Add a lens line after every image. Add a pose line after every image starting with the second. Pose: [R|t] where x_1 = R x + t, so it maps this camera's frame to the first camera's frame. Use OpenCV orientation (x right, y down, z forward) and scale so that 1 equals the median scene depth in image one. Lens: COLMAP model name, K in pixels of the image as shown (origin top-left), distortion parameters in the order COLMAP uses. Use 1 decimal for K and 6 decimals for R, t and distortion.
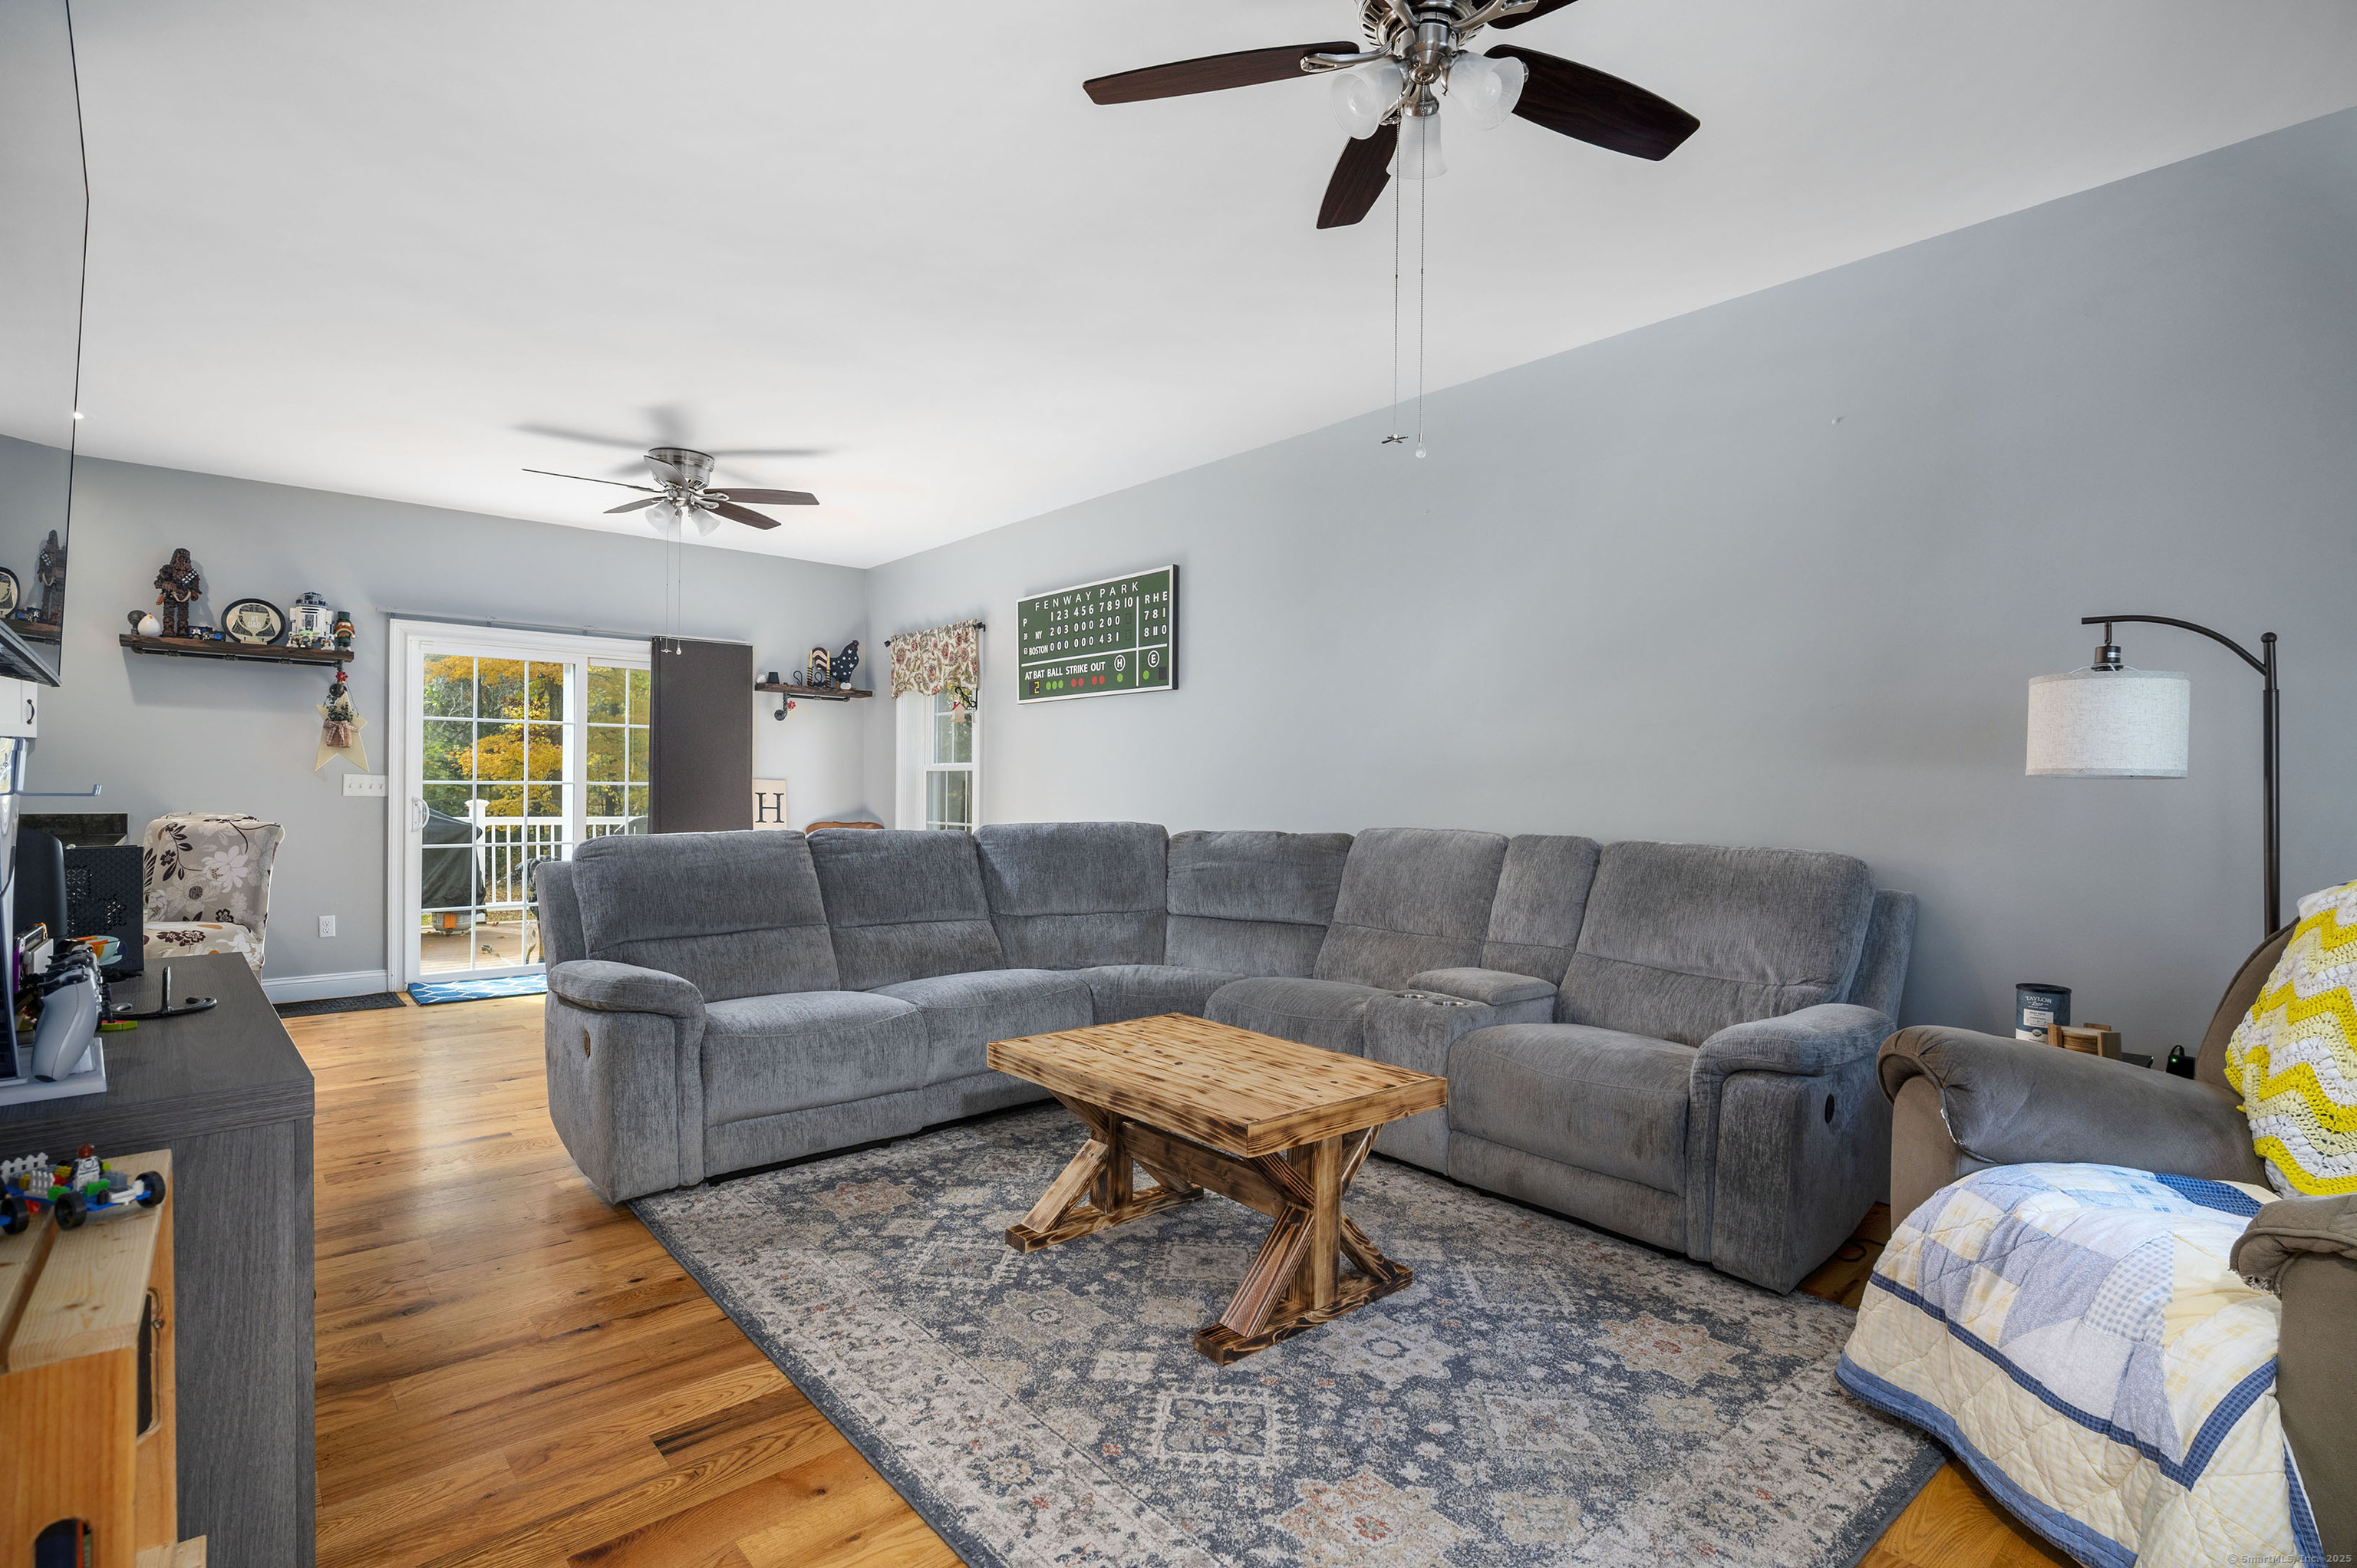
lens RADIAL K [[1134.8, 0, 1165.8], [0, 1134.8, 784.9], [0, 0, 1]] dist [0.001251, 0.000219]
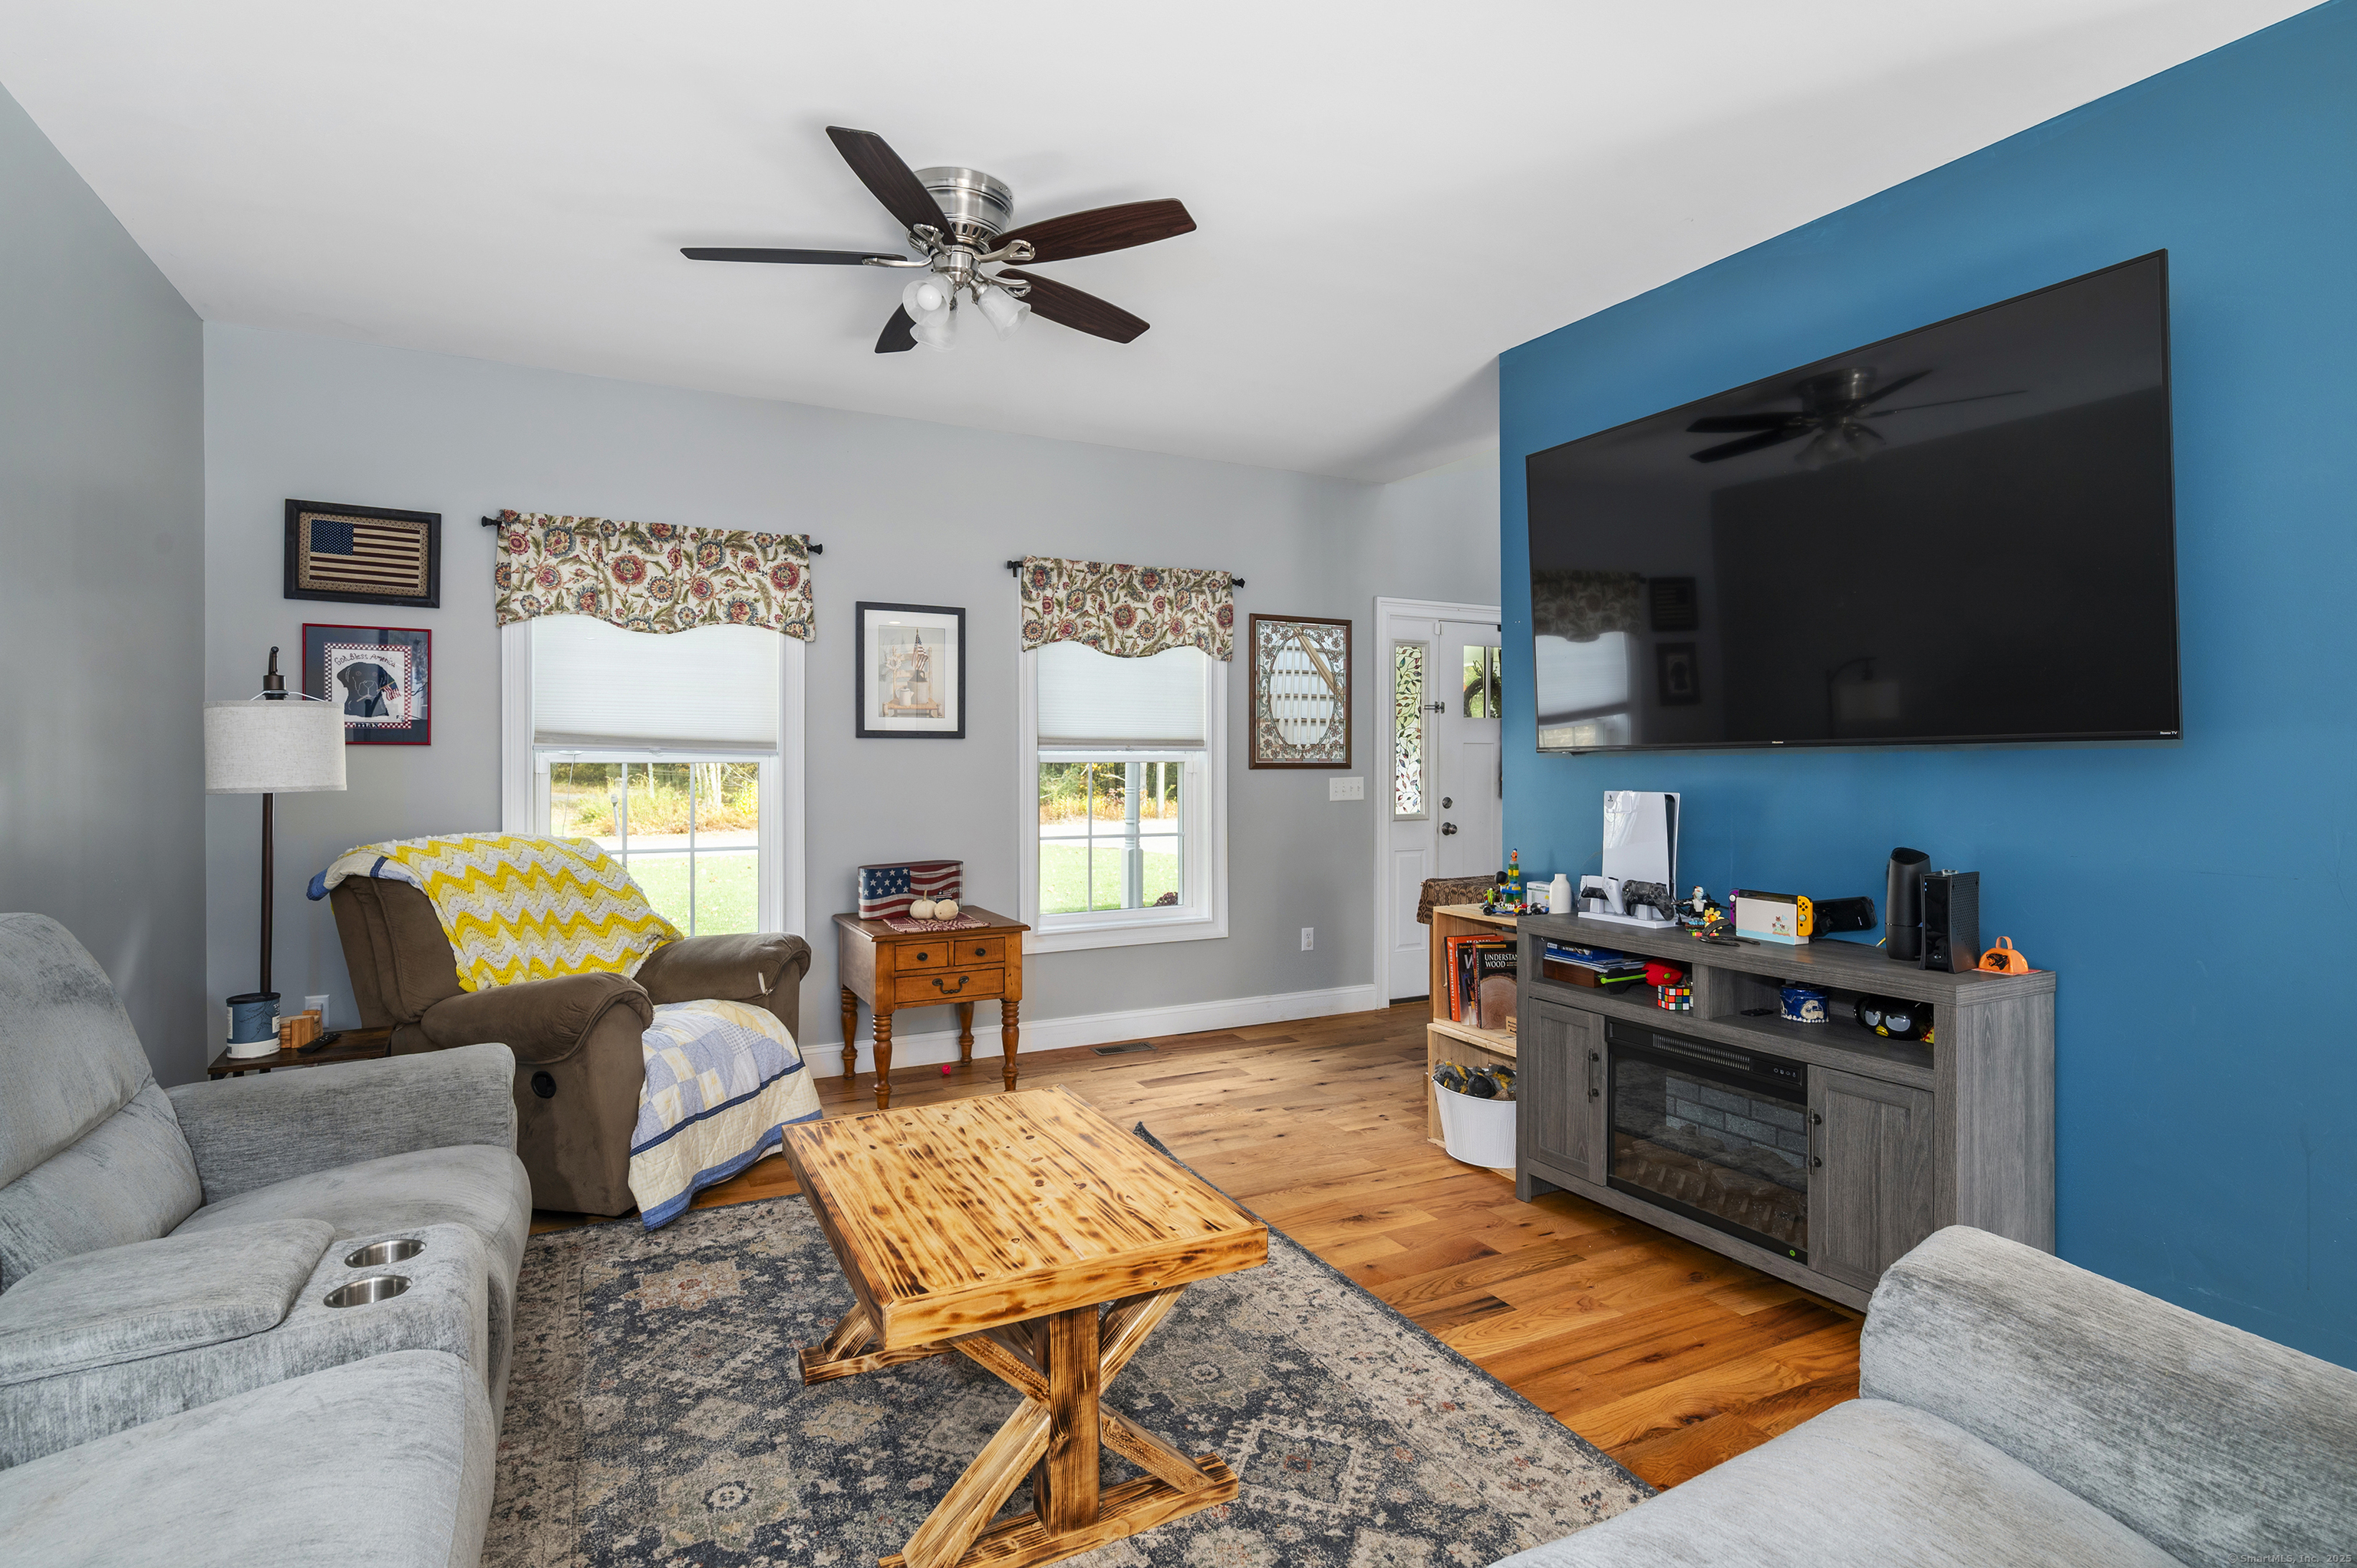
lens RADIAL K [[1134.8, 0, 1155.4], [0, 1134.8, 768.9], [0, 0, 1]] dist [0.001251, 0.000219]
pose [[-0.968592, -0.013285, 0.248299, -0.129566], [-0.012148, 0.999908, 0.006112, -0.021455], [-0.248357, 0.002904, -0.968664, 0.843025]]
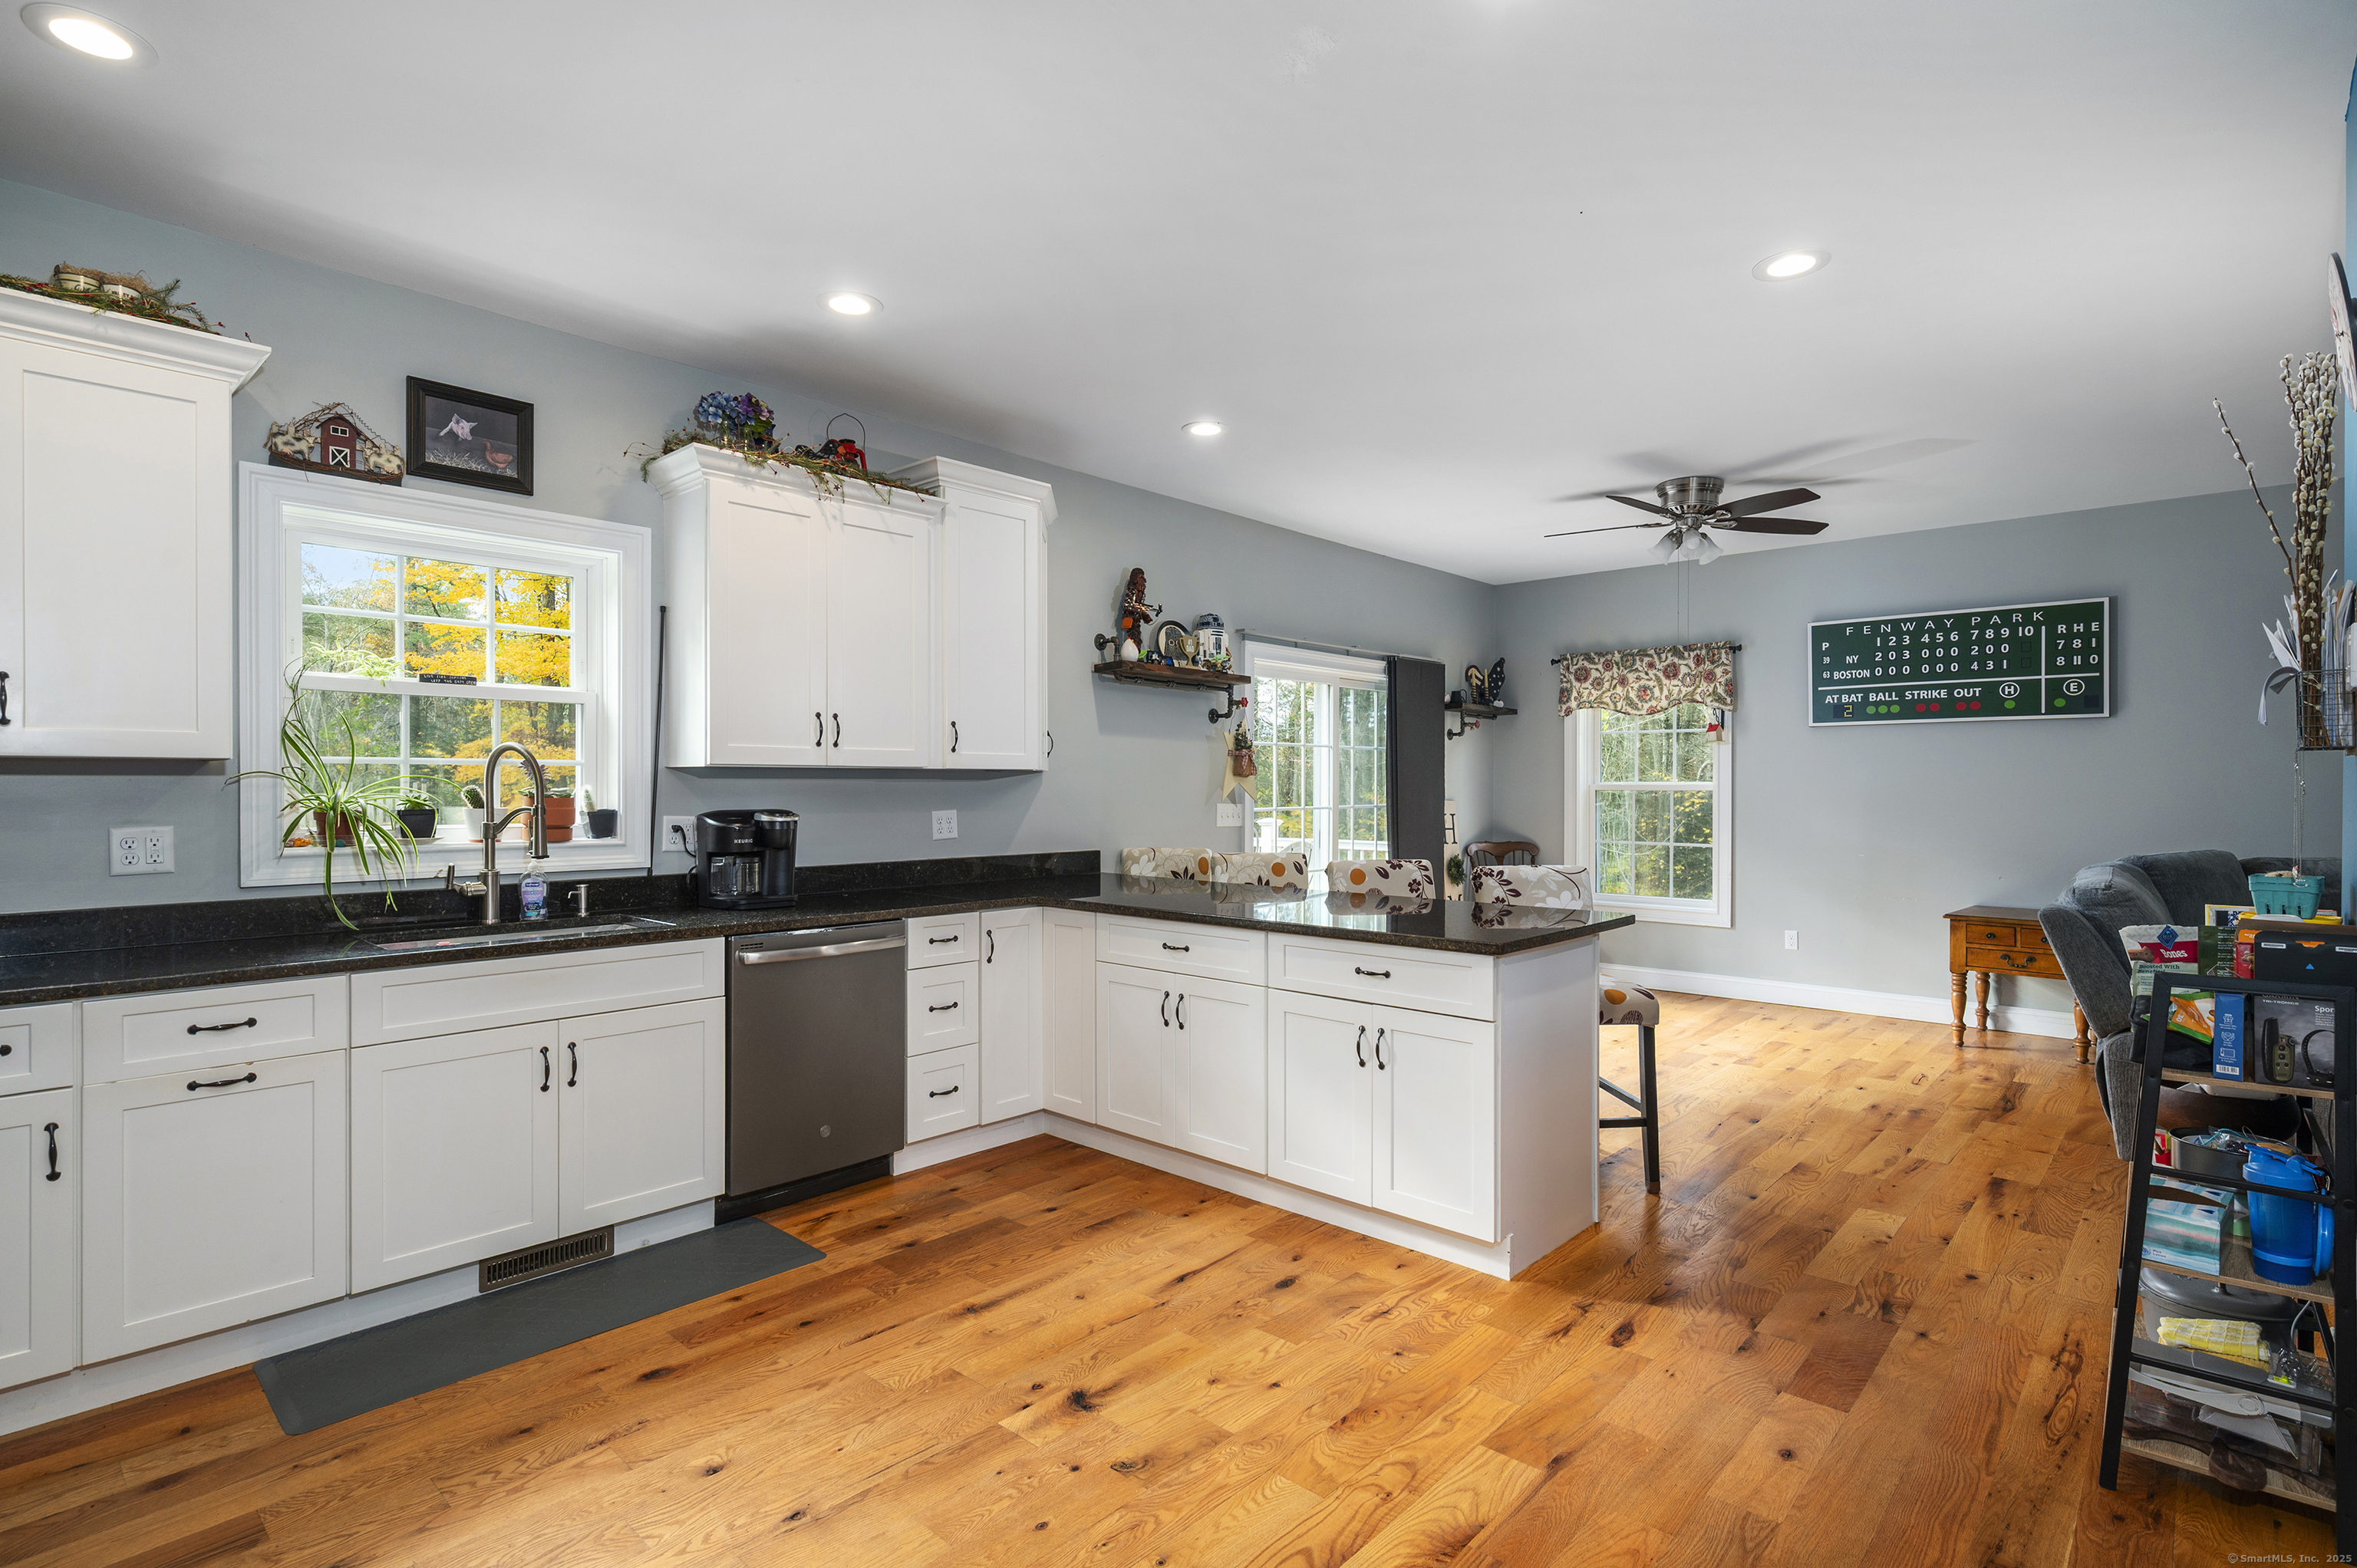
lens RADIAL K [[1134.8, 0, 1180.7], [0, 1134.8, 783.4], [0, 0, 1]] dist [0.001251, 0.000219]
pose [[0.994350, -0.006854, 0.105929, -0.885199], [0.006460, 0.999971, 0.004069, -0.031135], [-0.105954, -0.003362, 0.994365, 0.054055]]
